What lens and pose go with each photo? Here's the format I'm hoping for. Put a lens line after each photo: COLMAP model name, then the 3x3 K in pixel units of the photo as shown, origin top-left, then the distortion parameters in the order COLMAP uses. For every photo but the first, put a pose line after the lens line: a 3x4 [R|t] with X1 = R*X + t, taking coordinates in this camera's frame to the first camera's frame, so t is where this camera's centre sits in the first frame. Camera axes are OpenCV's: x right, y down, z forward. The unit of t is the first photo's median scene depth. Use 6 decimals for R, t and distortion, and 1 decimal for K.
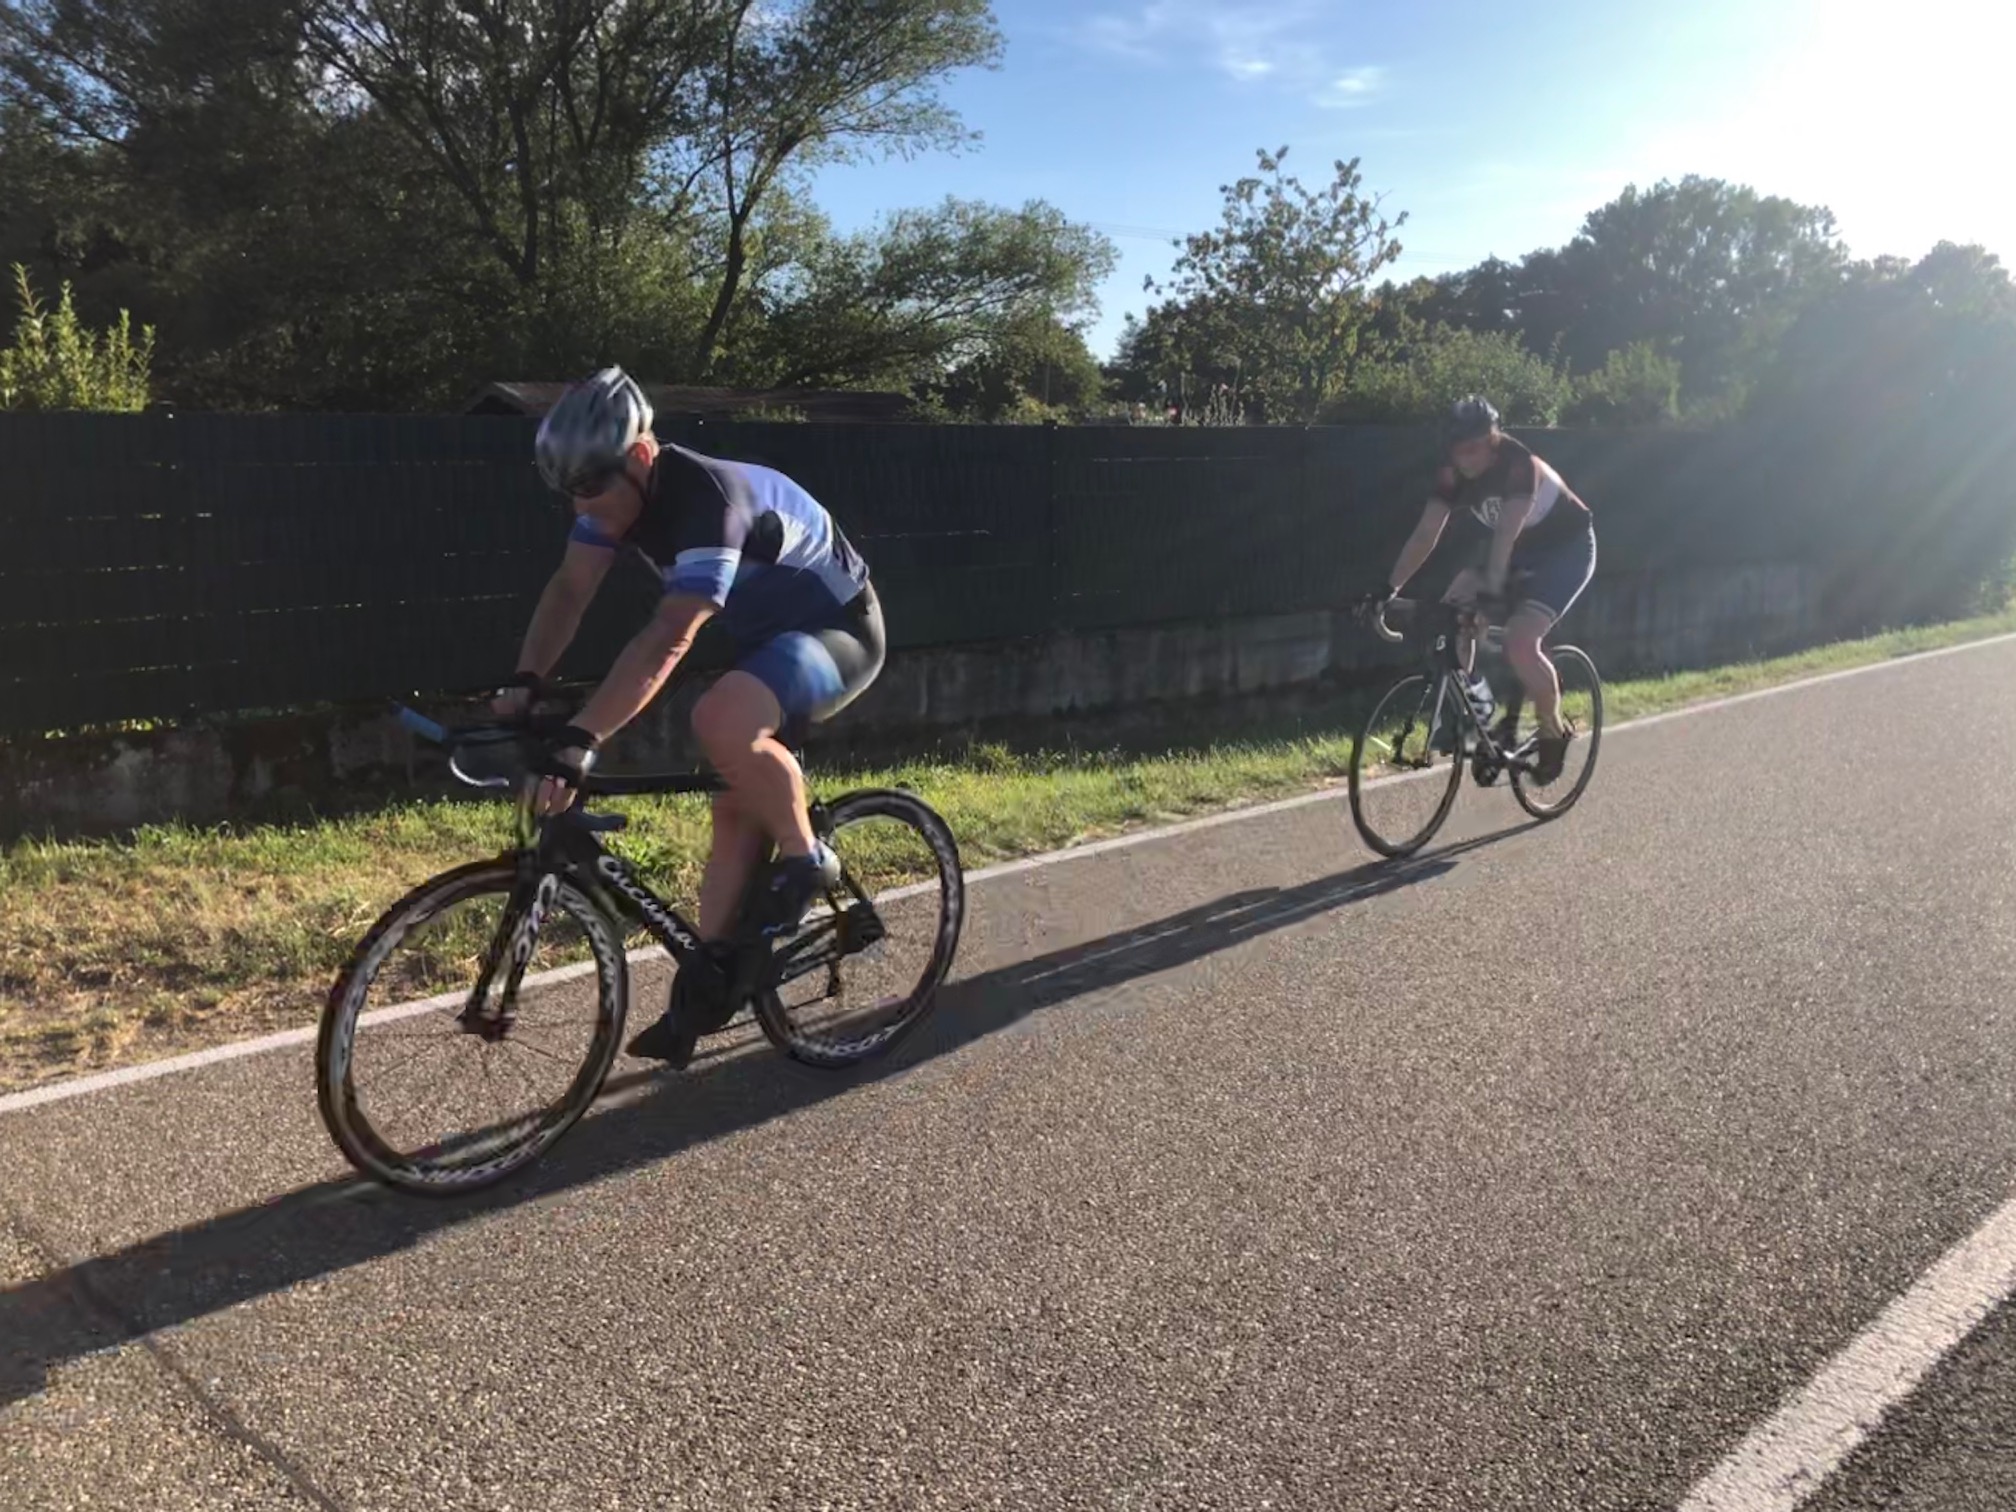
lens RADIAL K [[1821.4, 0, 1011.5], [0, 1821.4, 759.0], [0, 0, 1]] dist [0.004106, 0.007920]
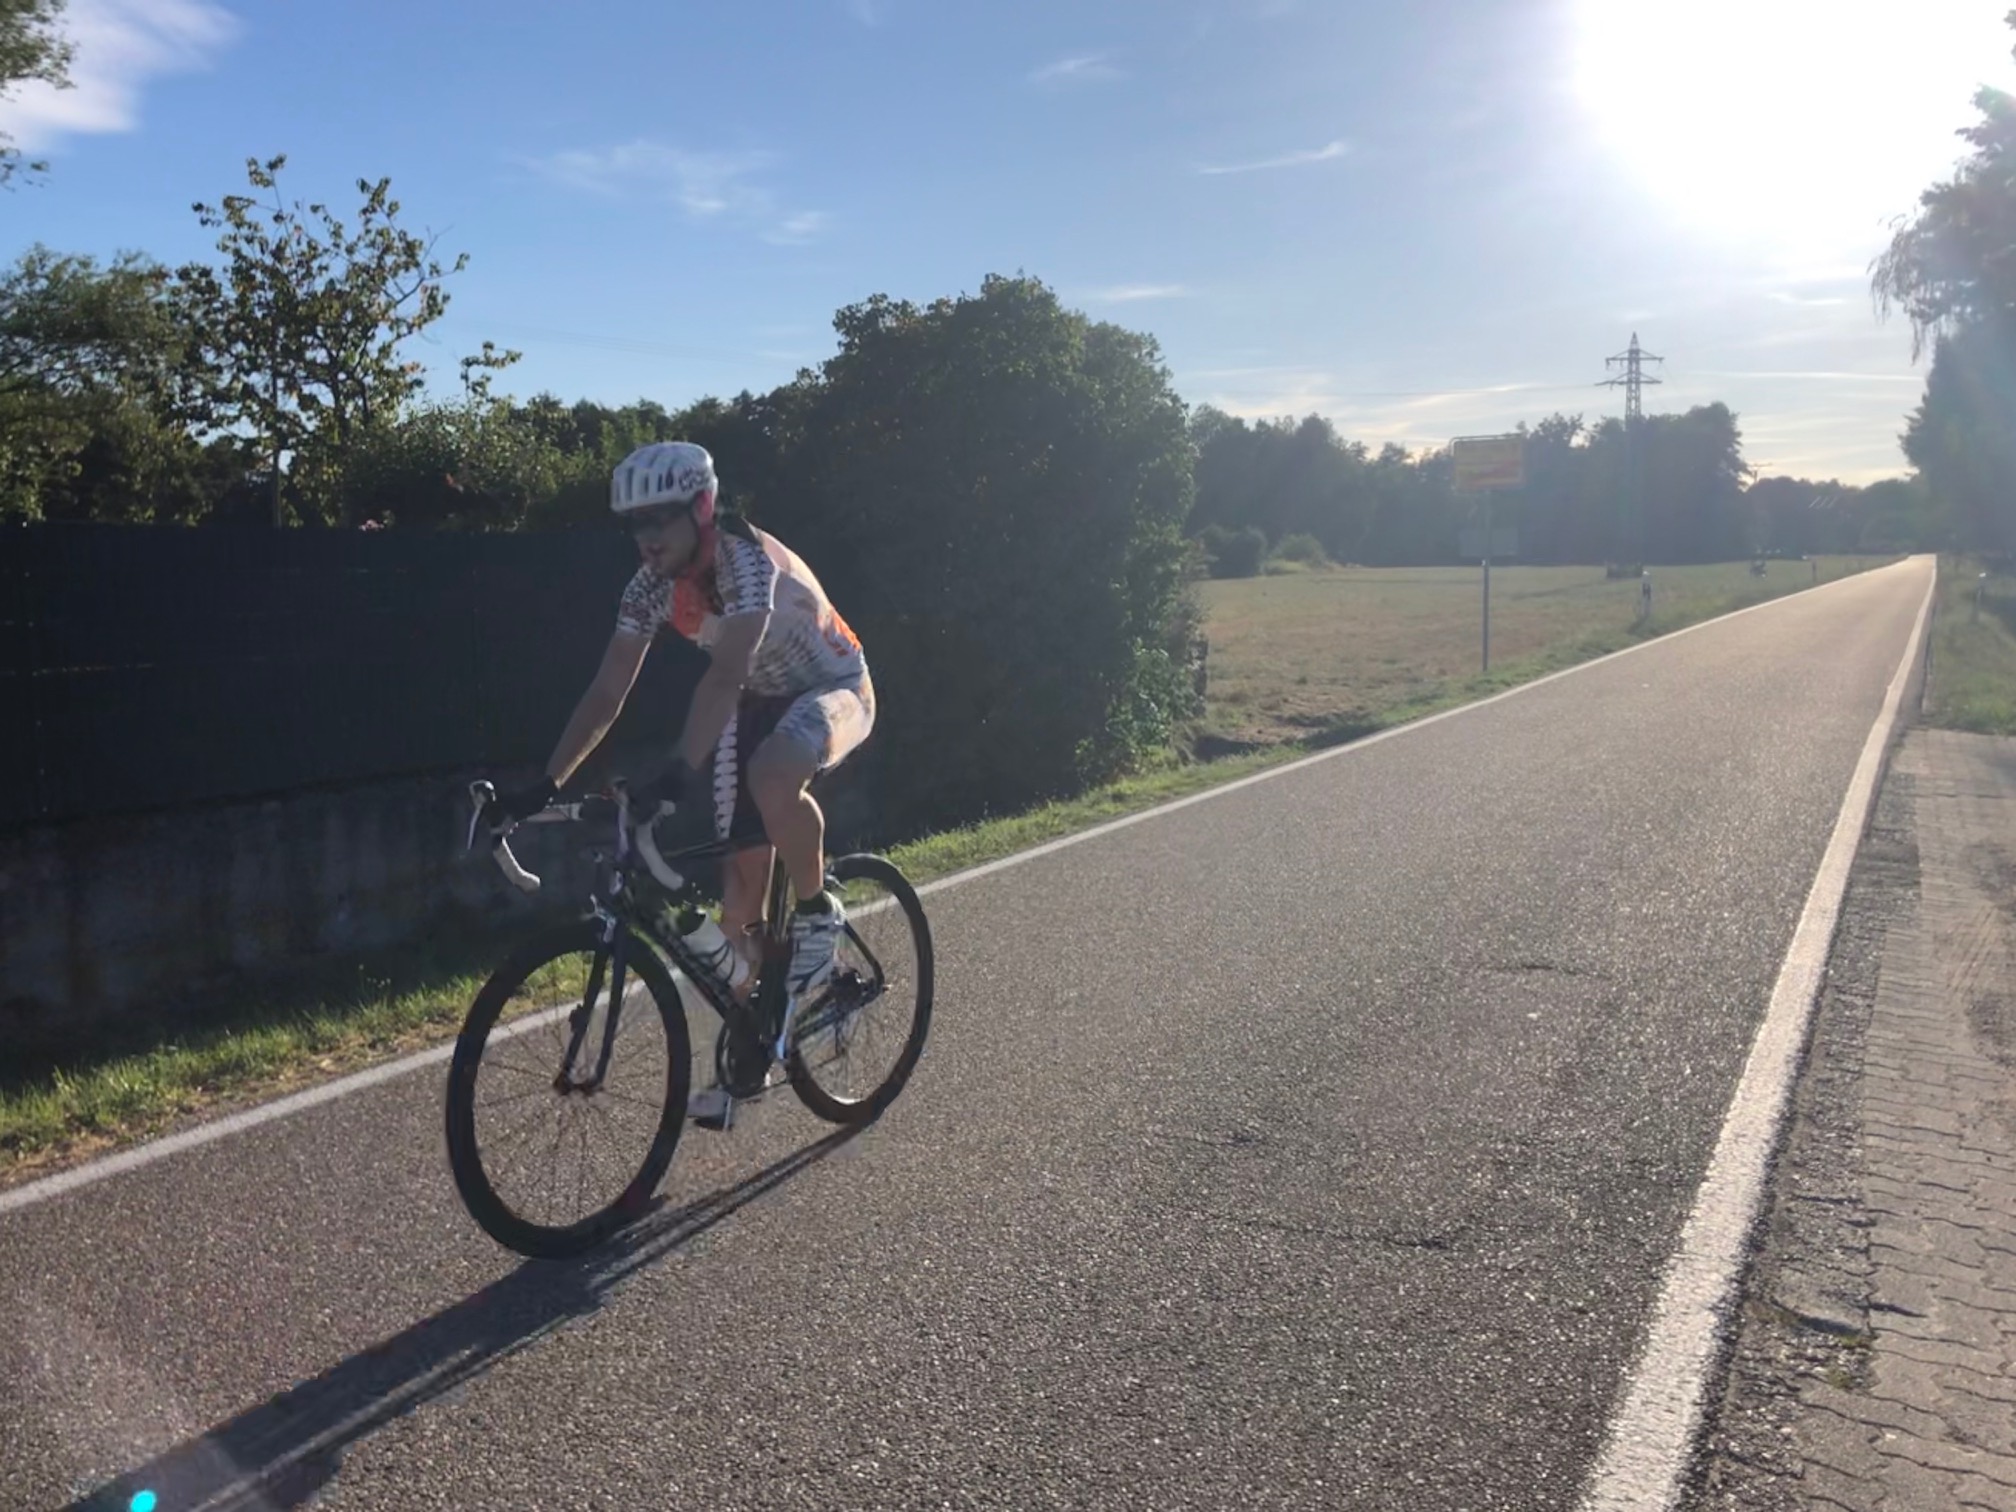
lens RADIAL K [[1821.4, 0, 1011.5], [0, 1821.4, 759.0], [0, 0, 1]] dist [0.004106, 0.007920]
pose [[0.947037, -0.039815, 0.318648, 0.364606], [0.058310, 0.997109, -0.048713, -0.072869], [-0.315787, 0.064713, 0.946621, 0.427035]]
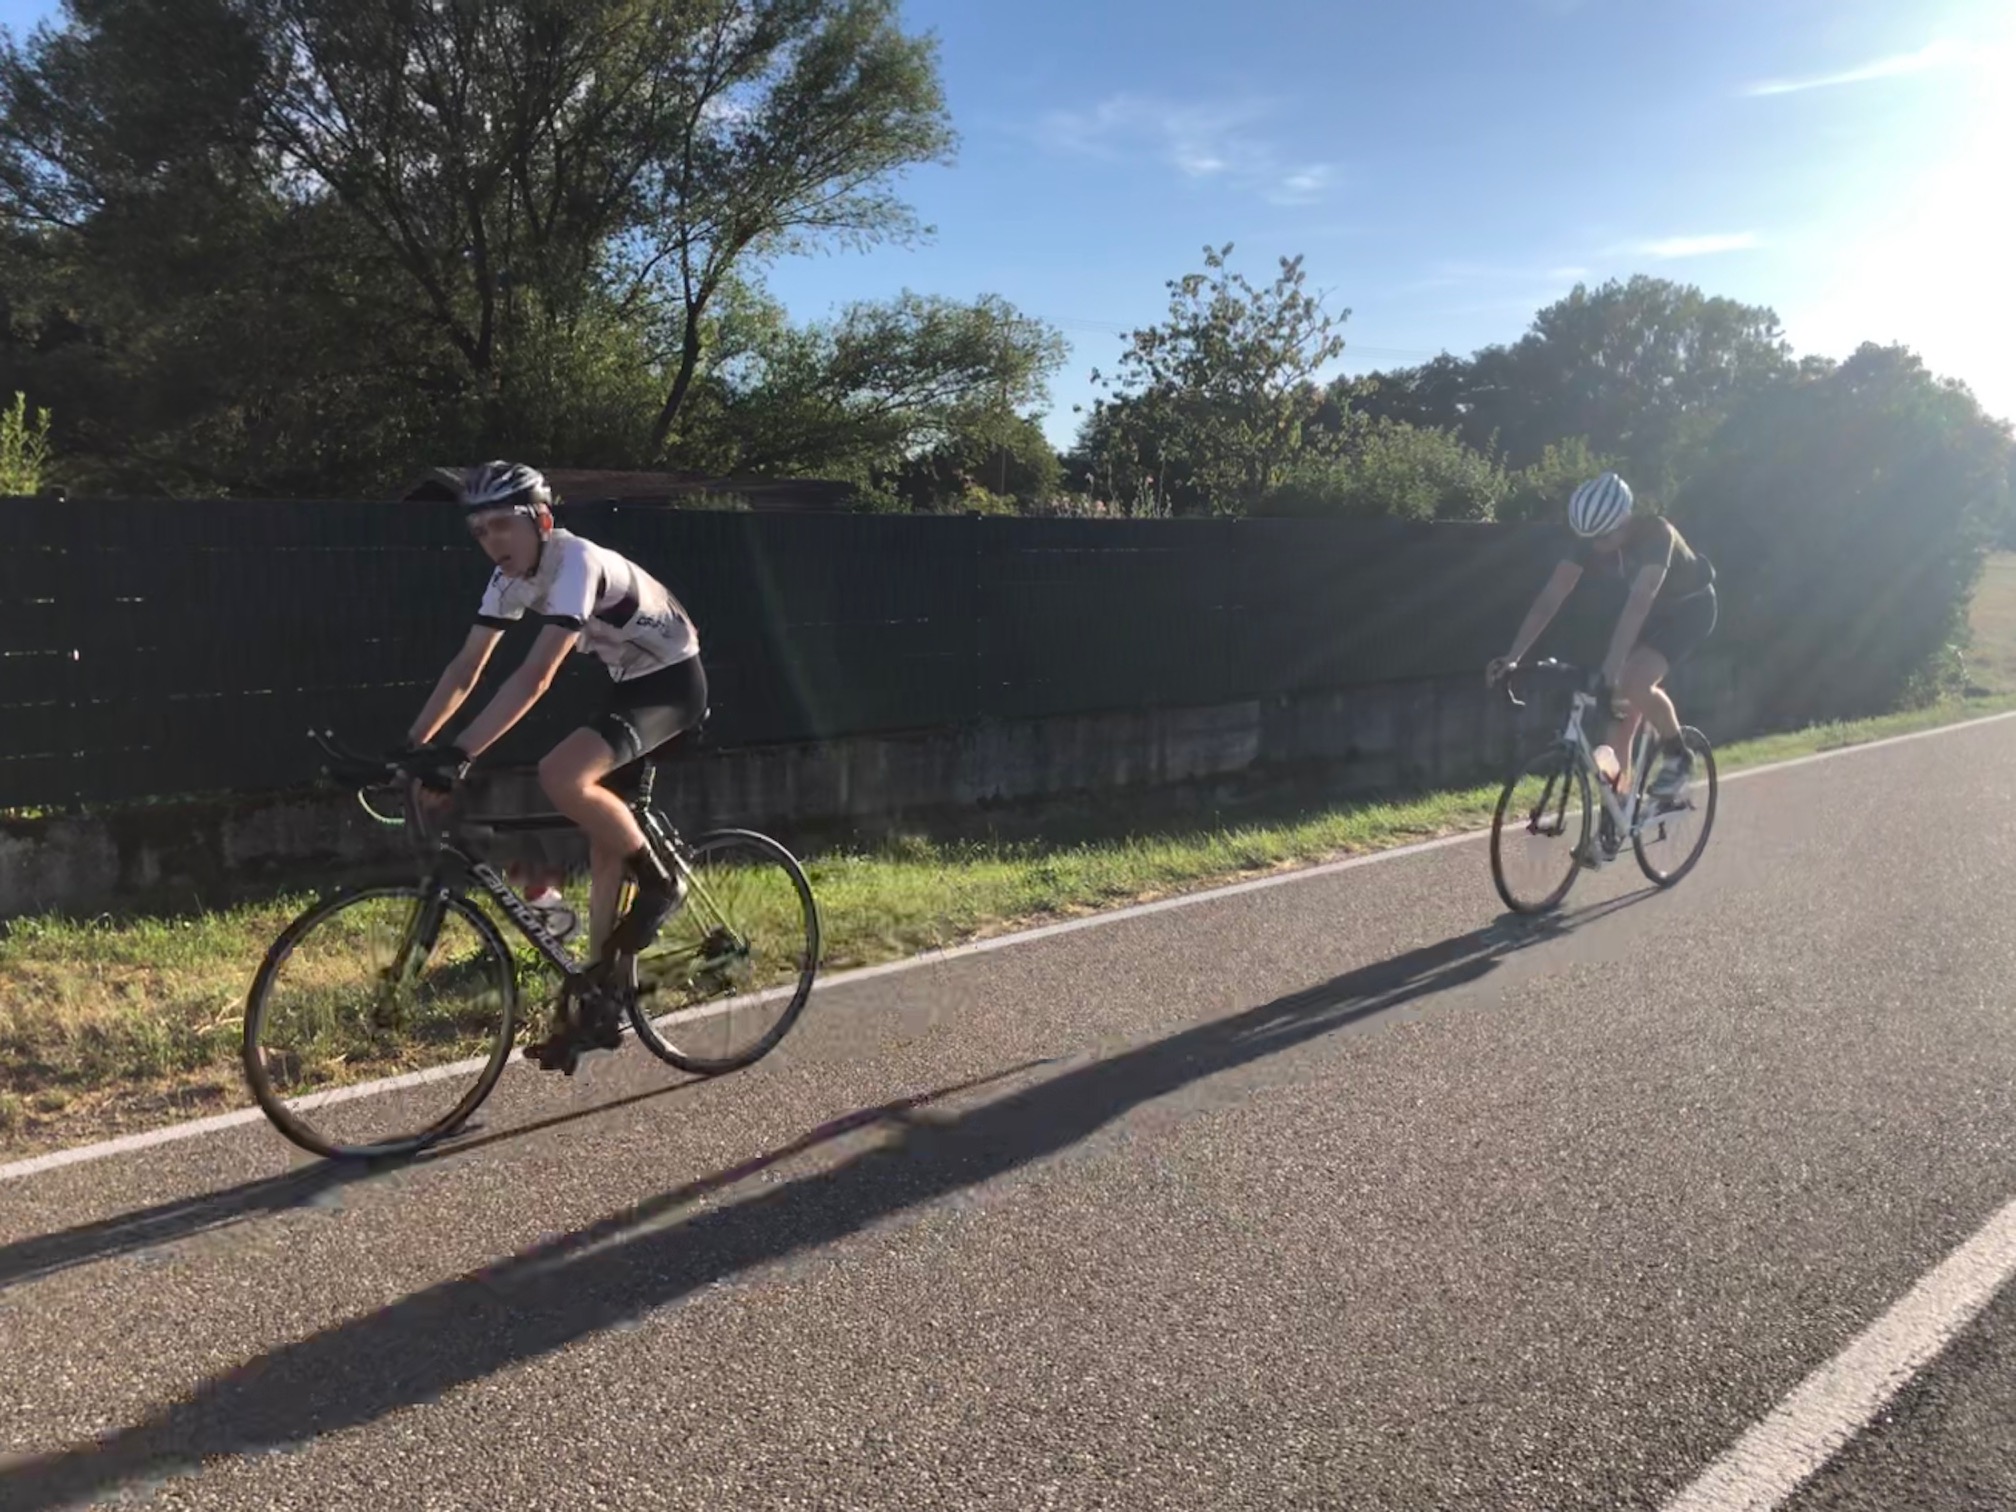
lens RADIAL K [[1817.1, 0, 1011.2], [0, 1817.1, 764.3], [0, 0, 1]] dist [0.007624, 0.001011]
pose [[0.999743, 0.005623, 0.021960, 0.015218], [-0.004654, 0.999024, -0.043930, -0.002282], [-0.022186, 0.043816, 0.998793, 0.006578]]
